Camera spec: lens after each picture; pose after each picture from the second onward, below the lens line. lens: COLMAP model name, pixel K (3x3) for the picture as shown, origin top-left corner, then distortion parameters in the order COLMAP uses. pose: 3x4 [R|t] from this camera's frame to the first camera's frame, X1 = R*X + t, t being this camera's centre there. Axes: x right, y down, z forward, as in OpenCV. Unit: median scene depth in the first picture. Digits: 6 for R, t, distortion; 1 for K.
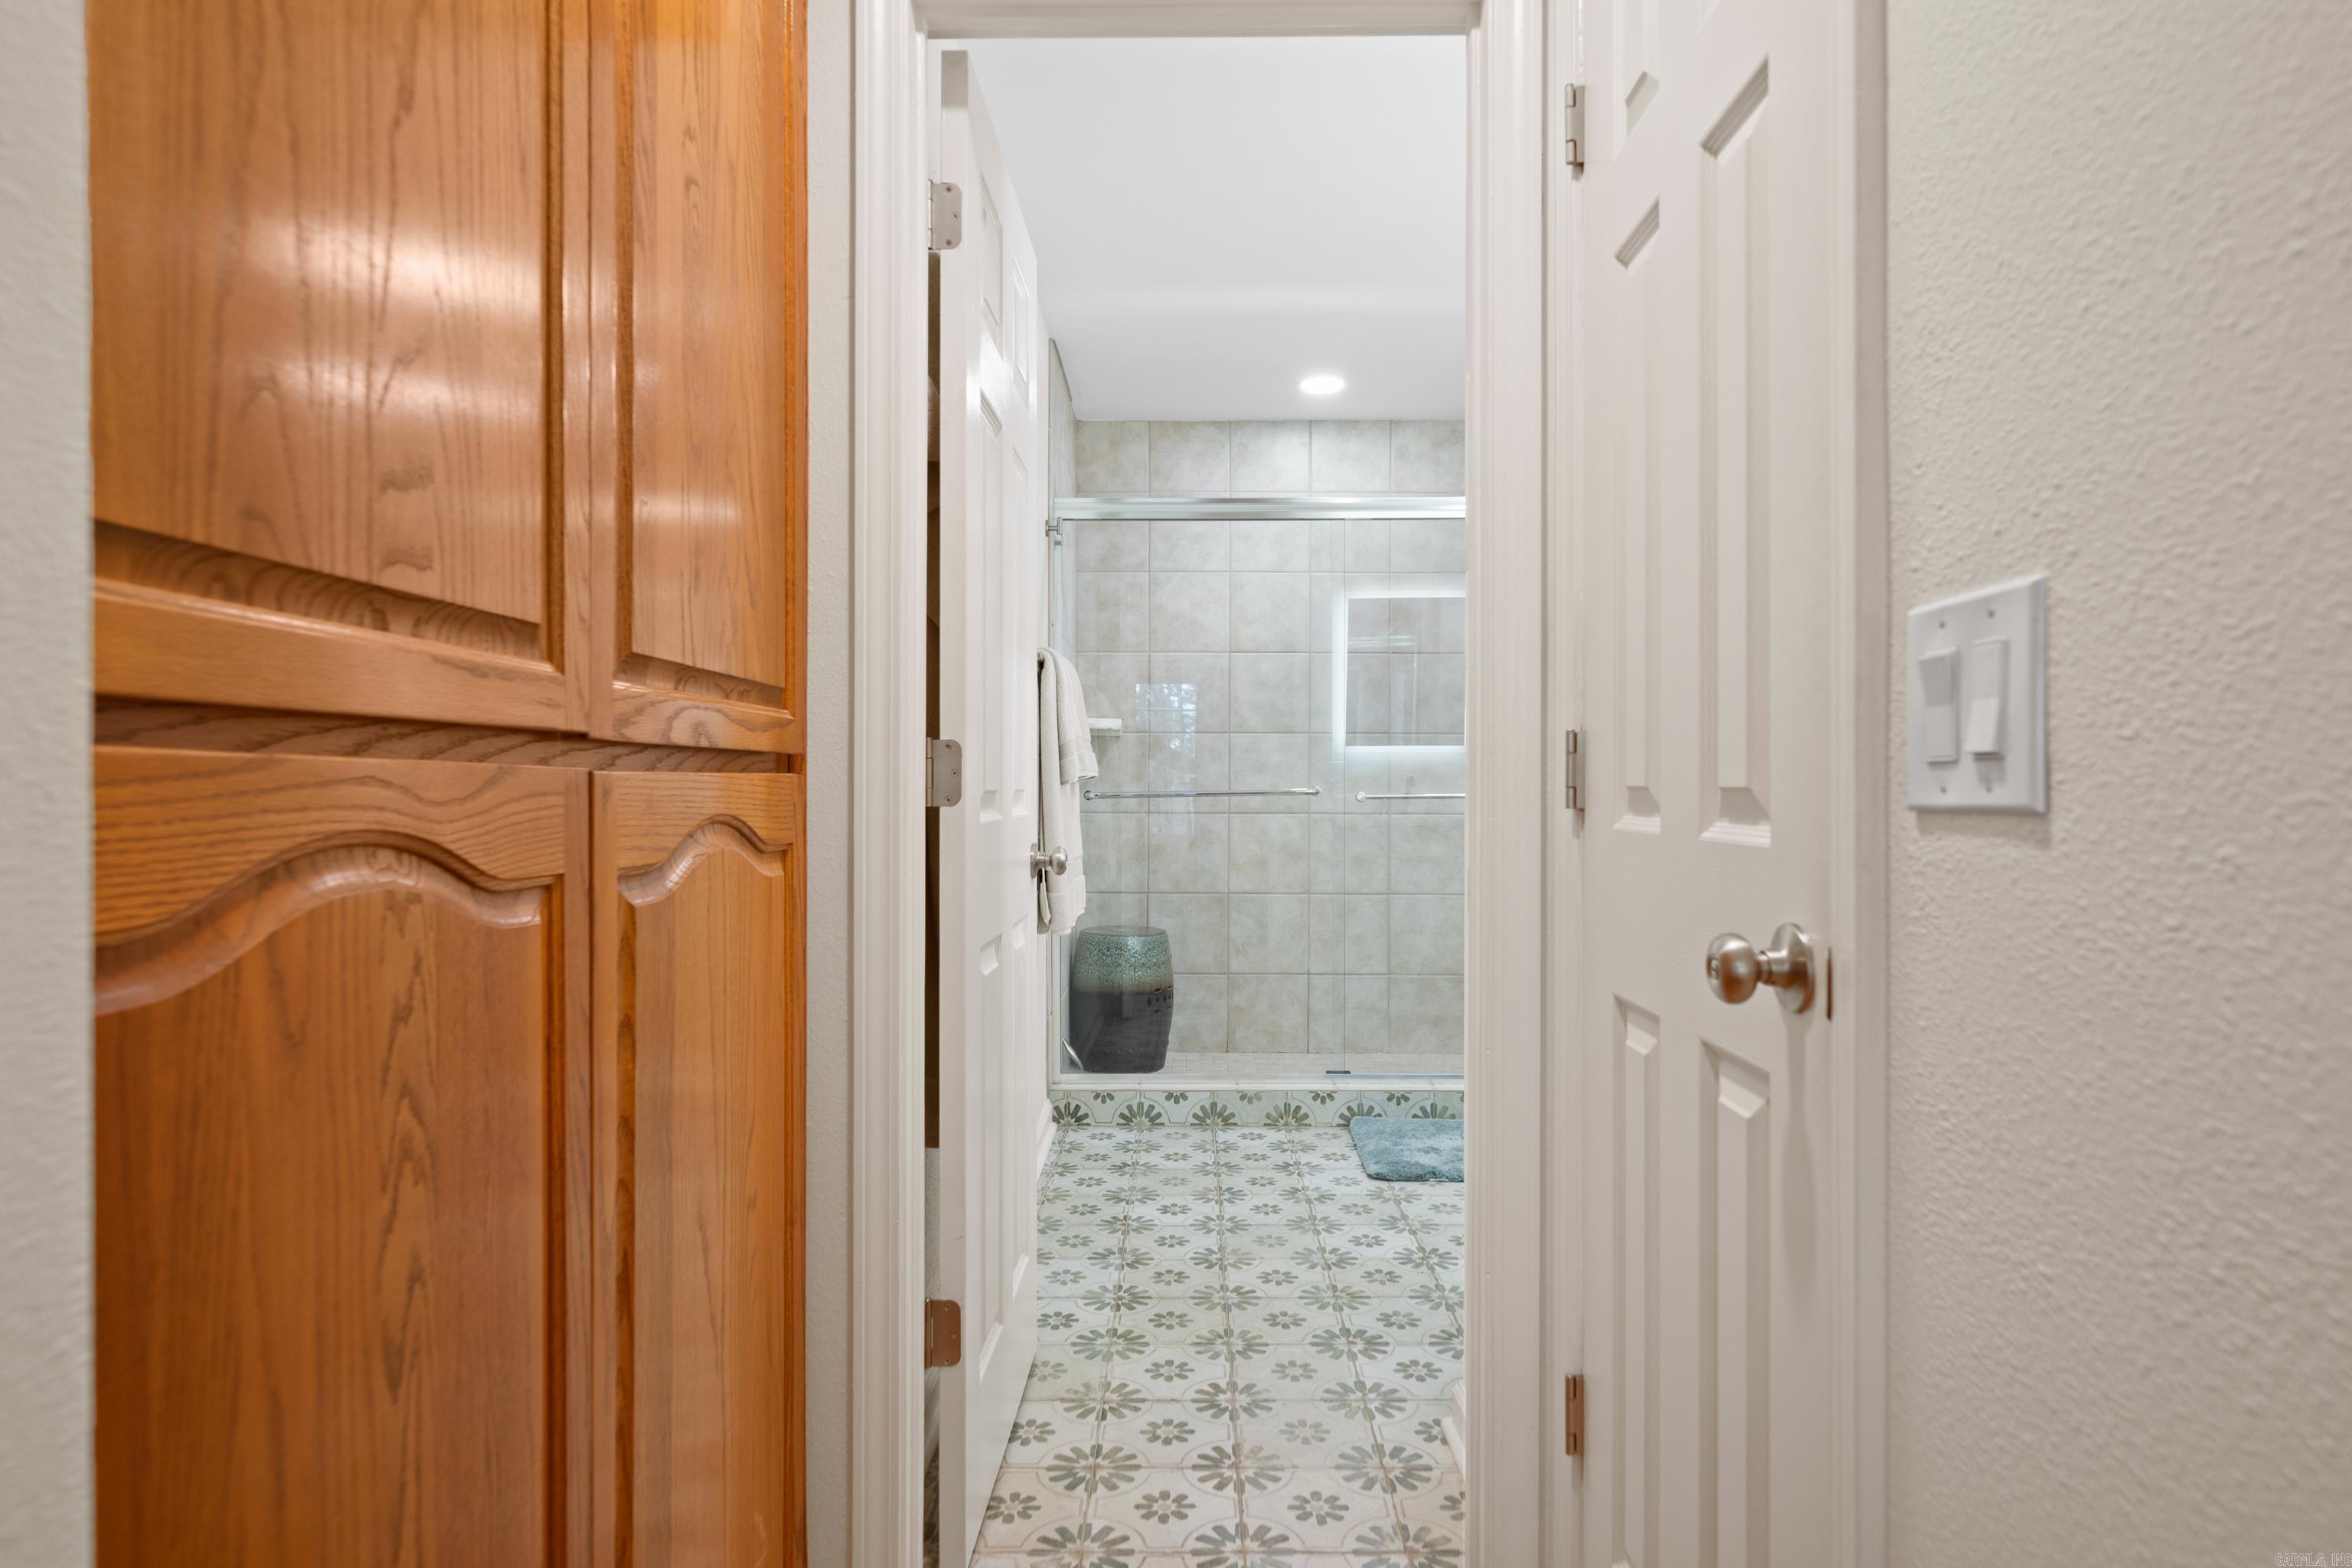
lens RADIAL K [[1306.1, 0, 1176.0], [0, 1306.1, 784.0], [0, 0, 1]] dist [0.001152, -0.000101]
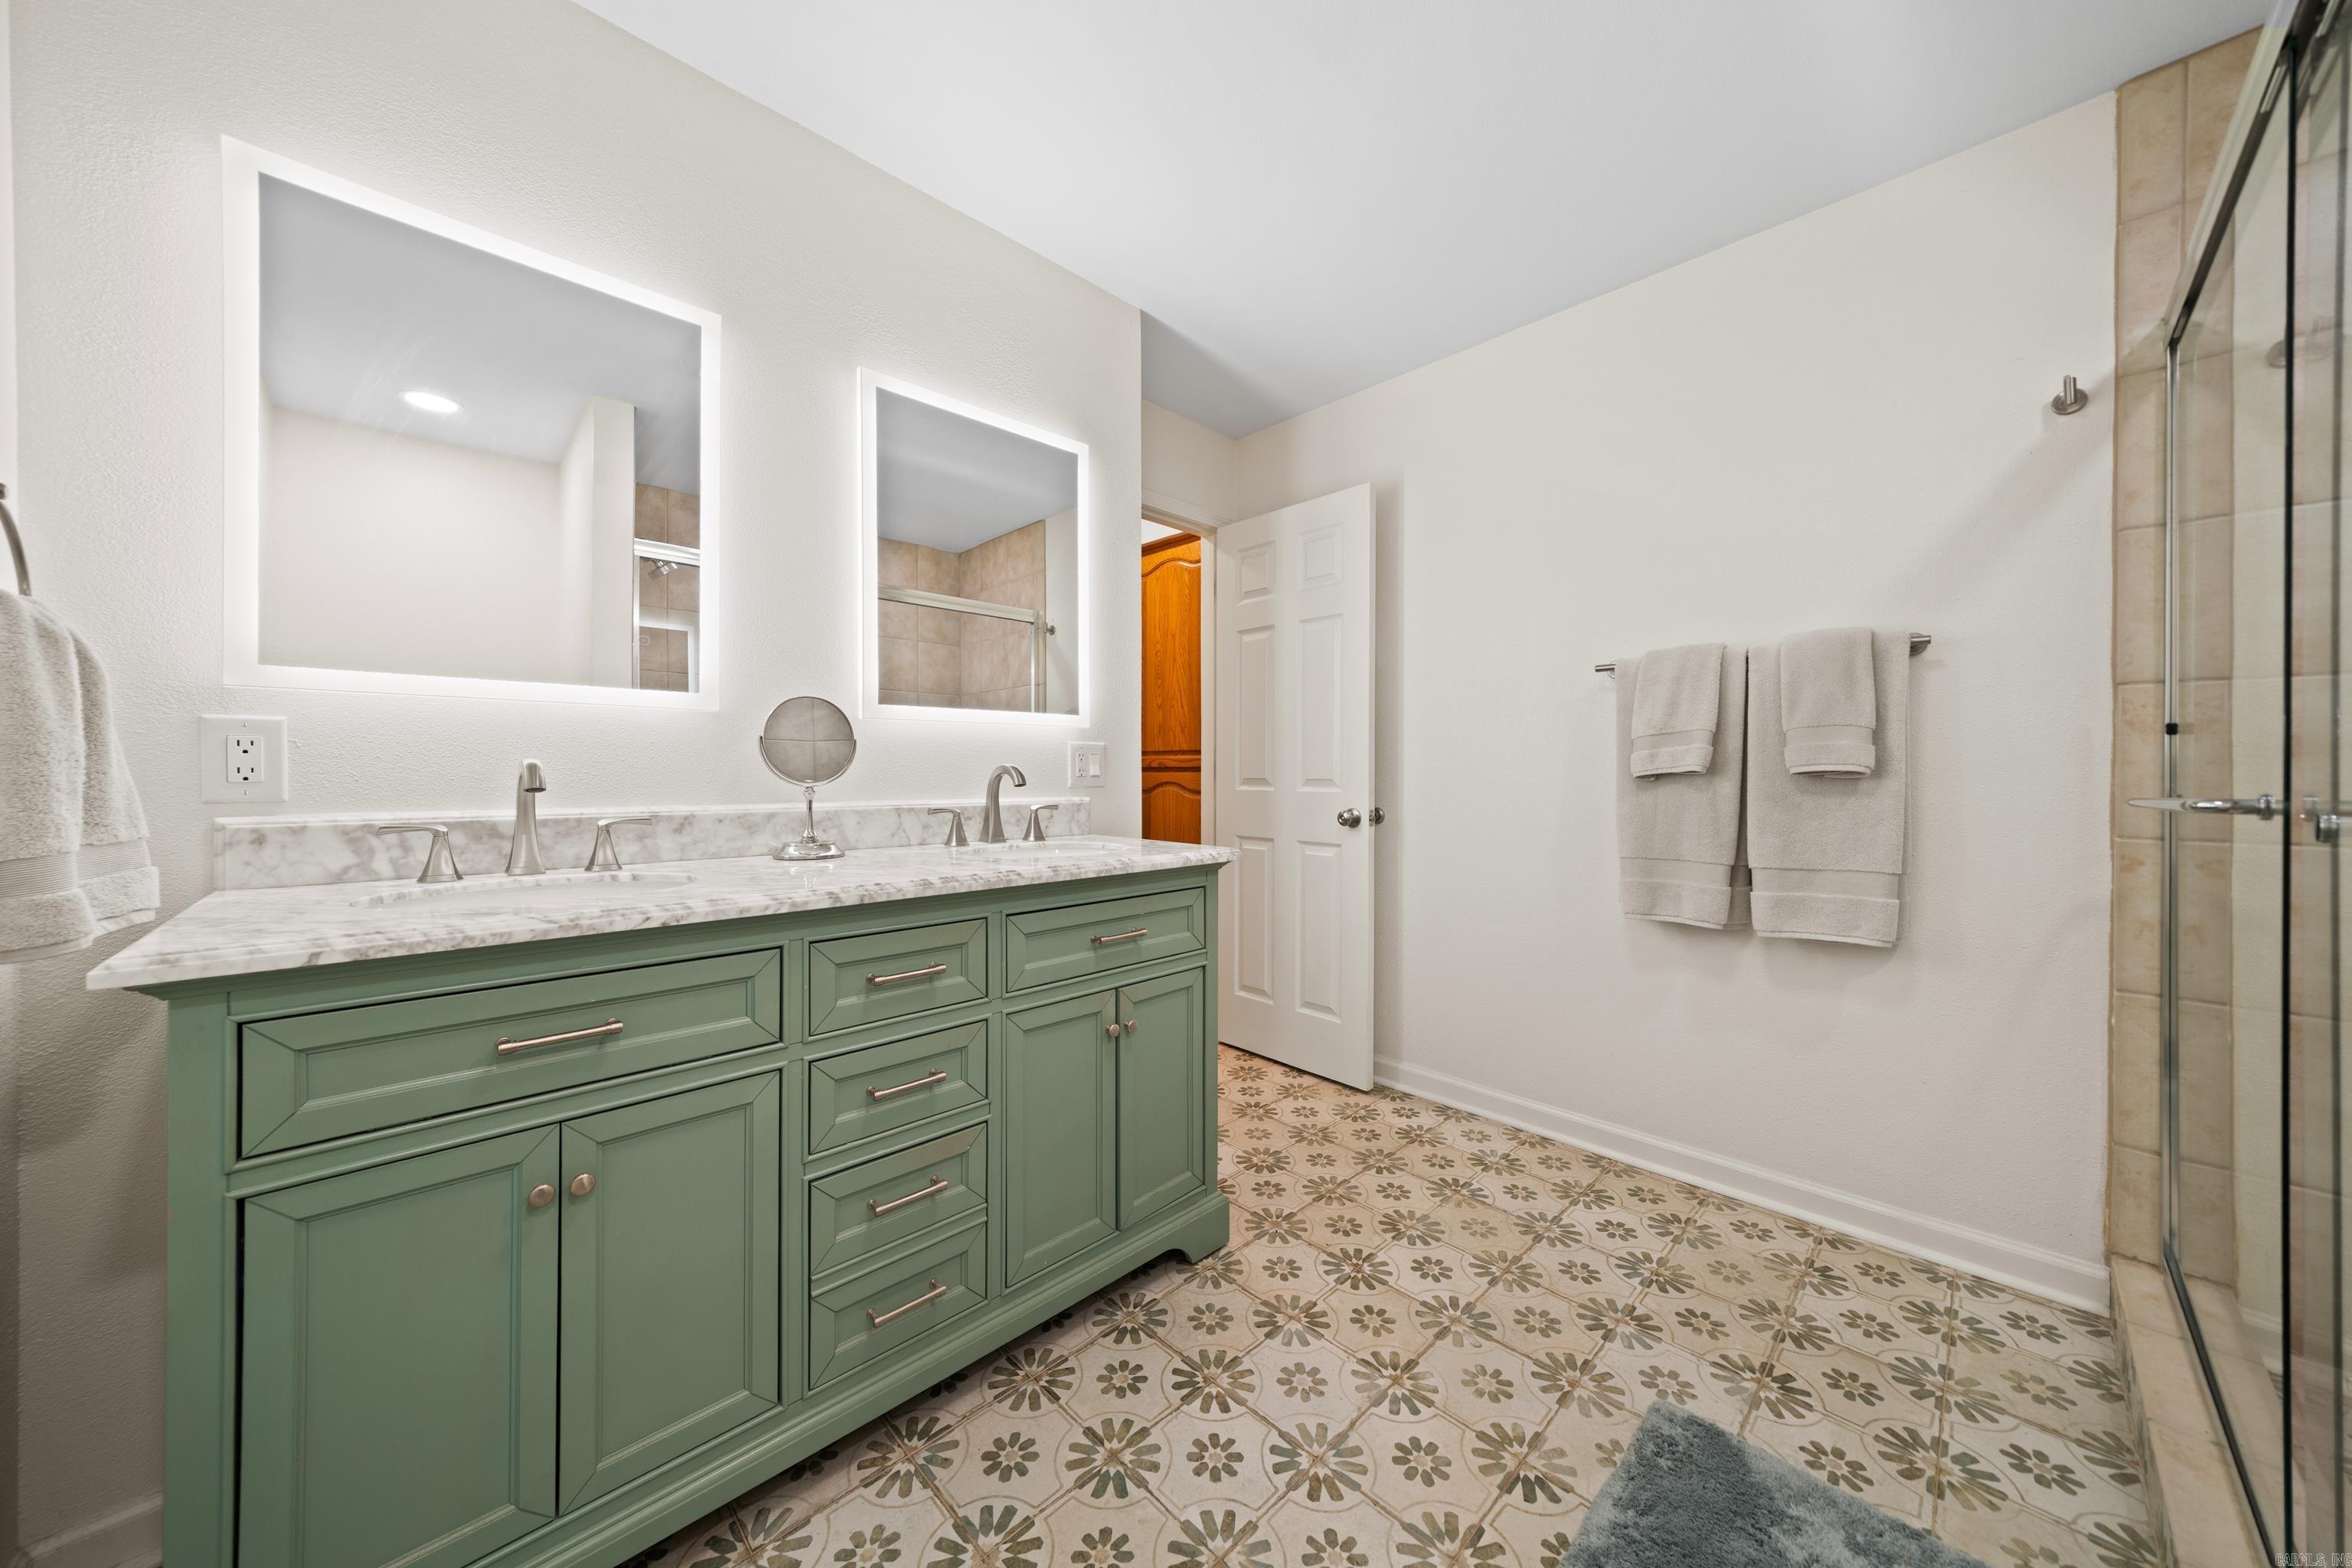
lens RADIAL K [[803.8, 0, 1181.9], [0, 803.8, 764.1], [0, 0, 1]] dist [-0.001014, -0.000069]
pose [[-0.704854, -0.001918, -0.709350, 0.680168], [-0.000338, 0.999997, -0.002368, -0.010347], [0.709353, -0.001429, -0.704852, 1.276896]]
